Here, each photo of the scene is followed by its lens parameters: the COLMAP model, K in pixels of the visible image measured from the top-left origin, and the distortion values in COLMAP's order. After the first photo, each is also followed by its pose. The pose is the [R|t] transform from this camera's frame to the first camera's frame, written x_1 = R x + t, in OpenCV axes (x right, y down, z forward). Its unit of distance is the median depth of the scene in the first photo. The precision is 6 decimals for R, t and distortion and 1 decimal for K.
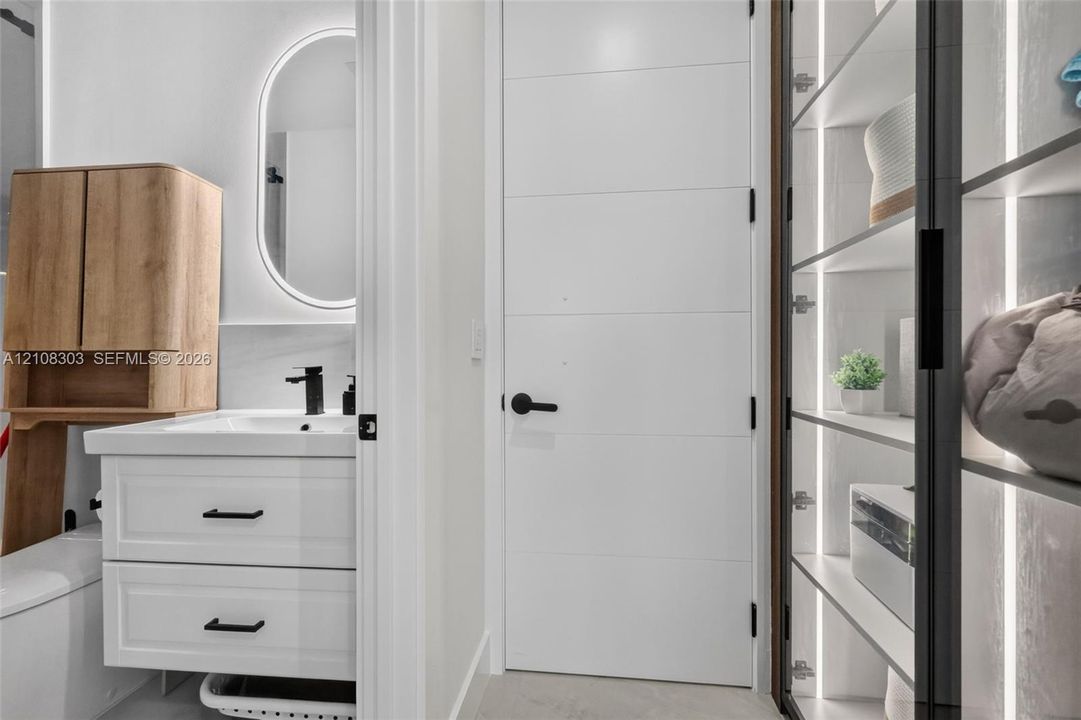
lens RADIAL K [[503.3, 0, 541.6], [0, 503.3, 353.3], [0, 0, 1]] dist [0.001205, -0.000375]
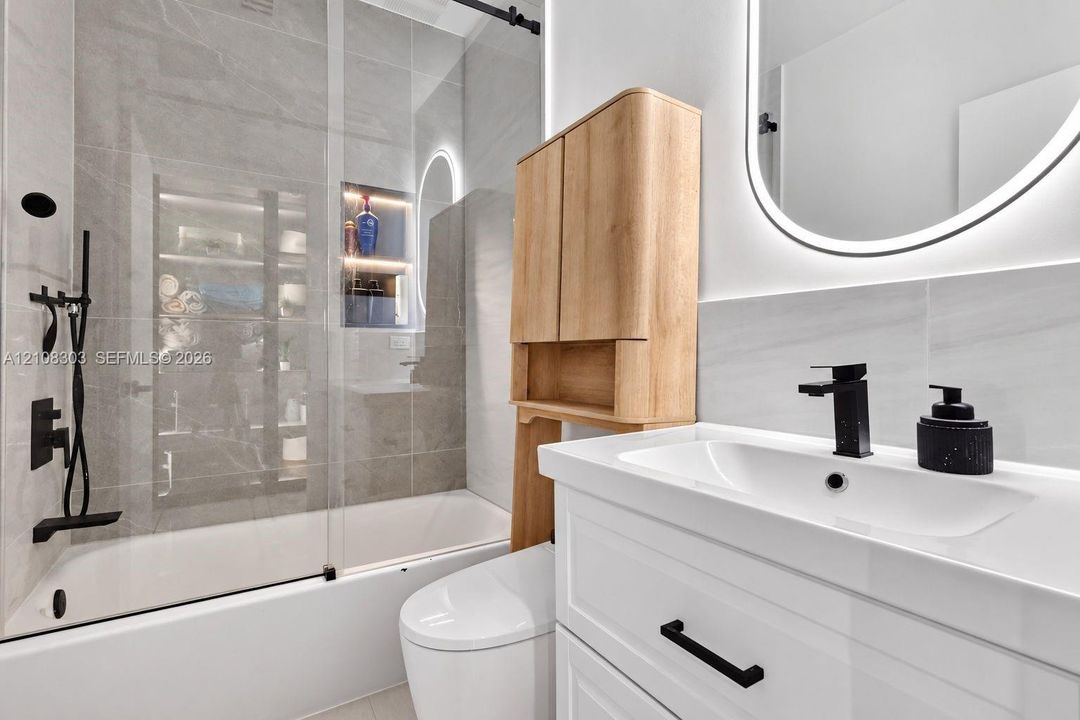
lens RADIAL K [[502.9, 0, 541.1], [0, 502.9, 353.3], [0, 0, 1]] dist [0.001205, -0.000375]
pose [[0.619335, 0.002727, -0.785122, -0.242417], [0.010346, 0.999879, 0.011635, 0.005099], [0.785059, -0.015329, 0.619231, 0.425664]]
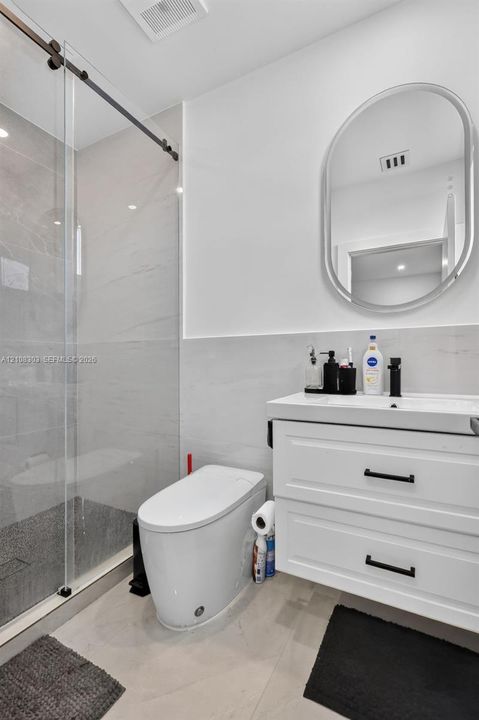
lens RADIAL K [[329.1, 0, 234.0], [0, 329.1, 360.2], [0, 0, 1]] dist [0.001379, 0.000018]
pose [[0.921628, -0.005426, -0.388036, -0.498350], [0.007944, 0.999957, 0.004885, 0.022615], [0.387992, -0.007585, 0.921631, 0.086615]]
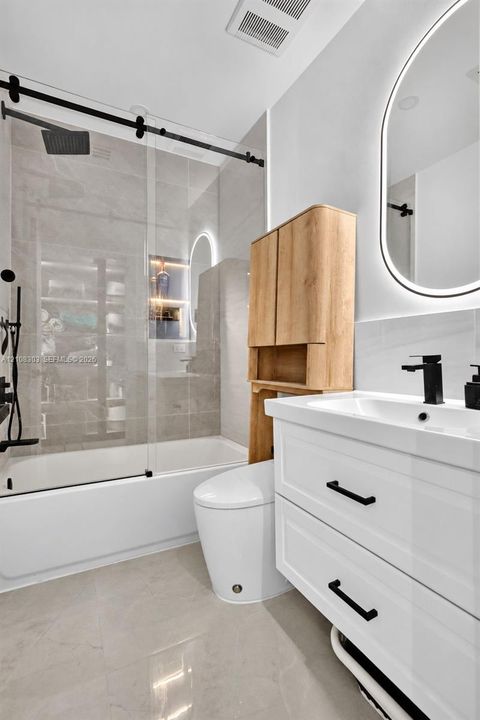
lens RADIAL K [[335.0, 0, 238.8], [0, 335.0, 353.9], [0, 0, 1]] dist [0.000705, -0.000134]
pose [[0.559165, -0.006352, -0.829032, -0.120630], [0.012229, 0.999925, 0.000587, 0.018907], [0.828966, -0.010466, 0.559201, 0.322454]]
